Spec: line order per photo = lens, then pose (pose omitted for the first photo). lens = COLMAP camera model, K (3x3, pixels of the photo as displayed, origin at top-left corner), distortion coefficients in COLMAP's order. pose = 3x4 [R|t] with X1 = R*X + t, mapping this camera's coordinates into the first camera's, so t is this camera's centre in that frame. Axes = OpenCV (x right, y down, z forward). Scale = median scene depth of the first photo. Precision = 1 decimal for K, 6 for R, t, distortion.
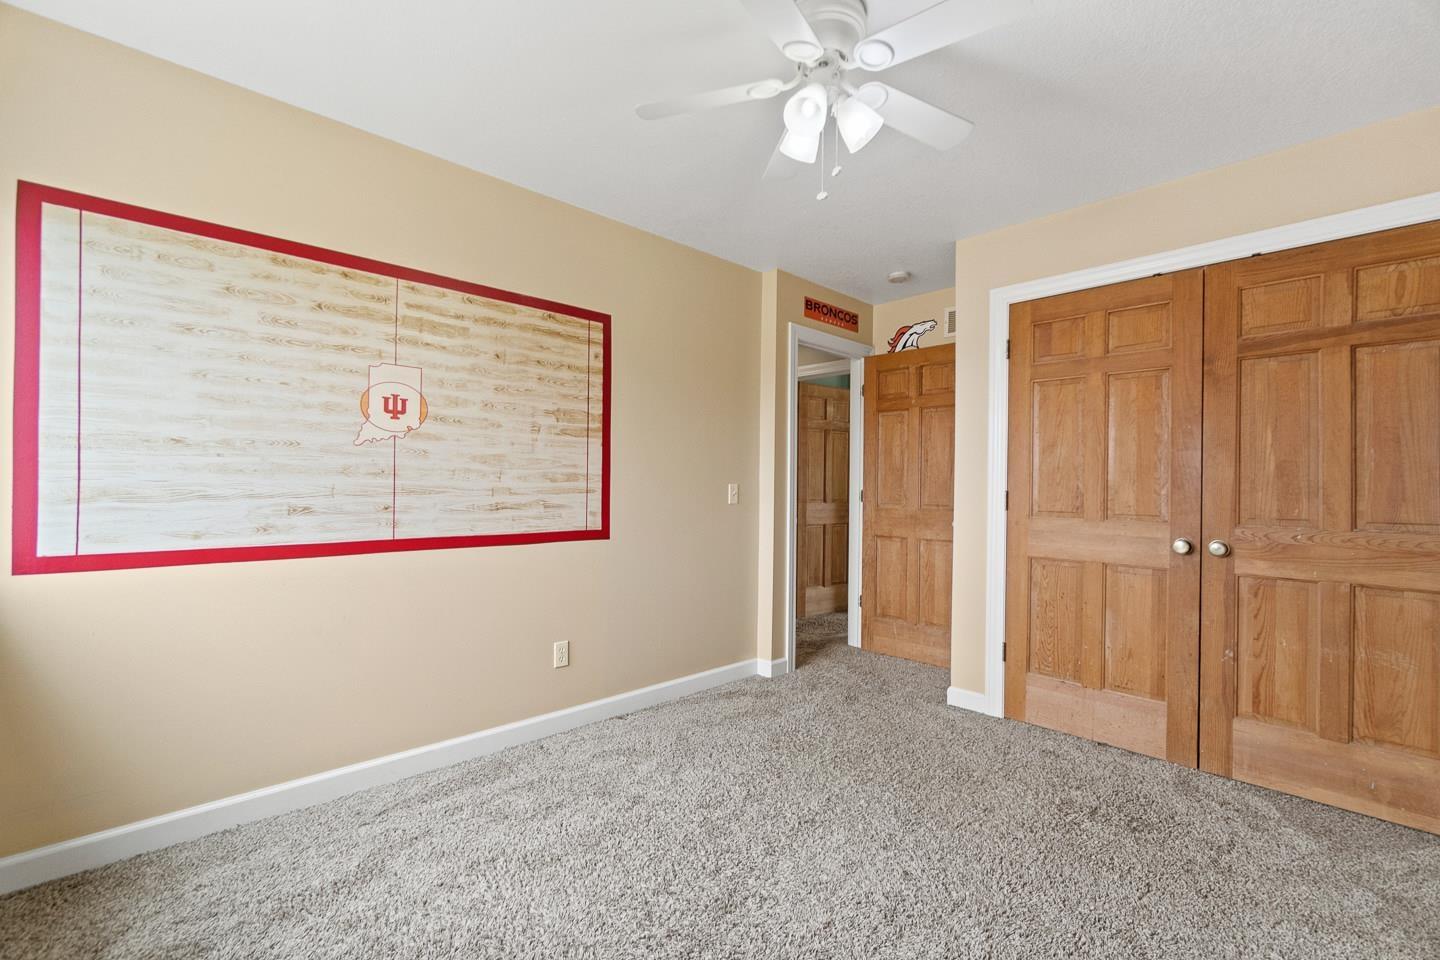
lens RADIAL K [[616.1, 0, 717.4], [0, 616.1, 476.0], [0, 0, 1]] dist [-0.000152, 0.000179]
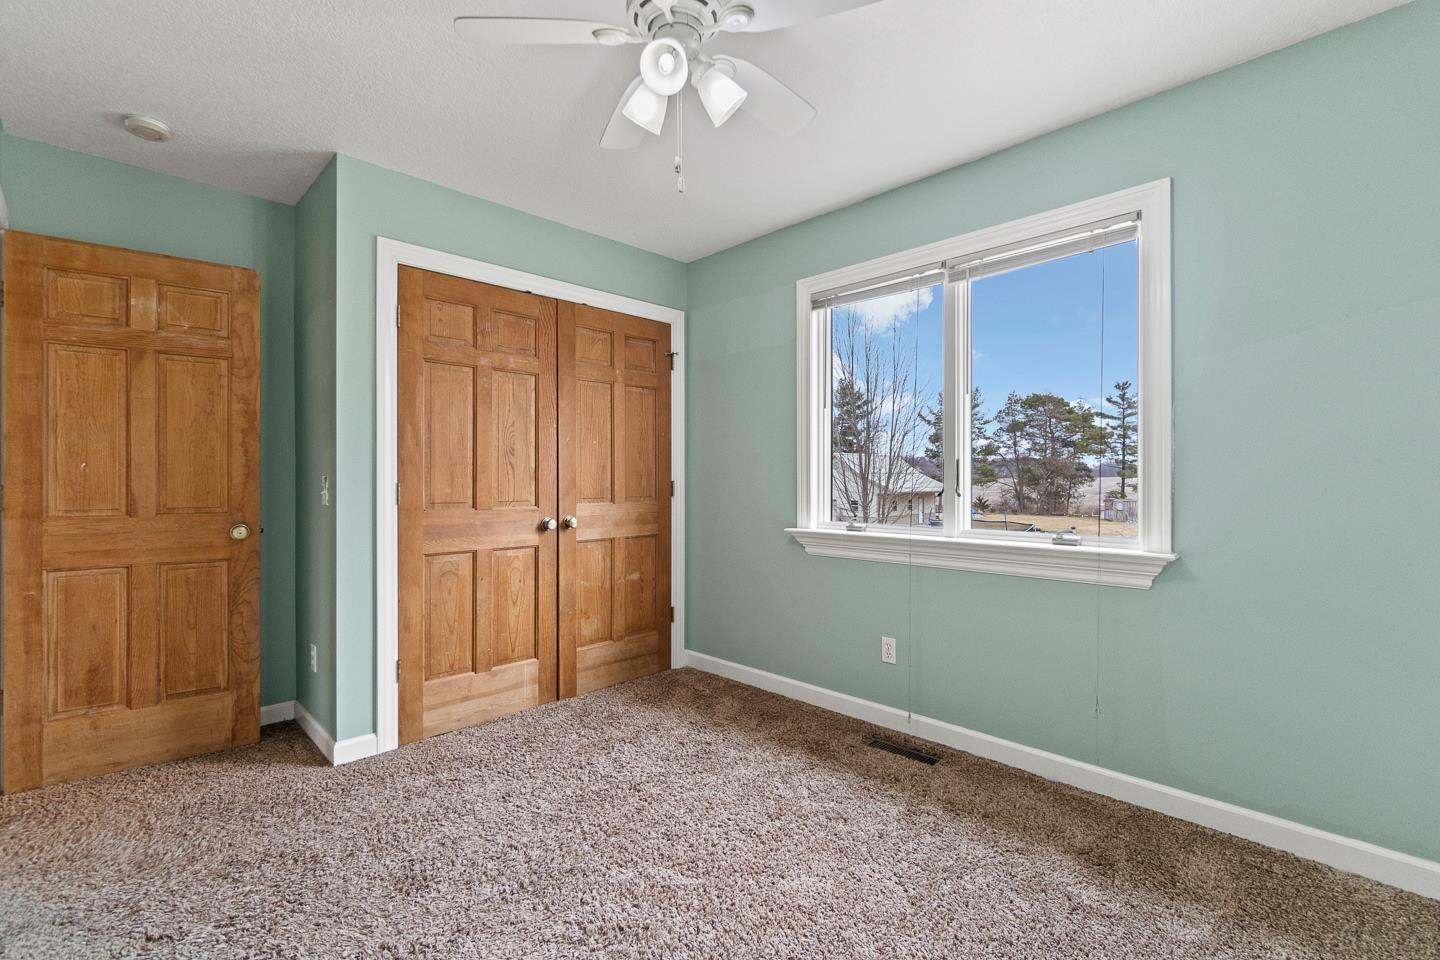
lens RADIAL K [[618.2, 0, 714.9], [0, 618.2, 474.0], [0, 0, 1]] dist [-0.003104, 0.000189]
pose [[-0.006163, -0.009946, 0.999932, -0.407682], [-0.016922, 0.999808, 0.009840, -0.003246], [-0.999838, -0.016860, -0.006330, 0.589407]]
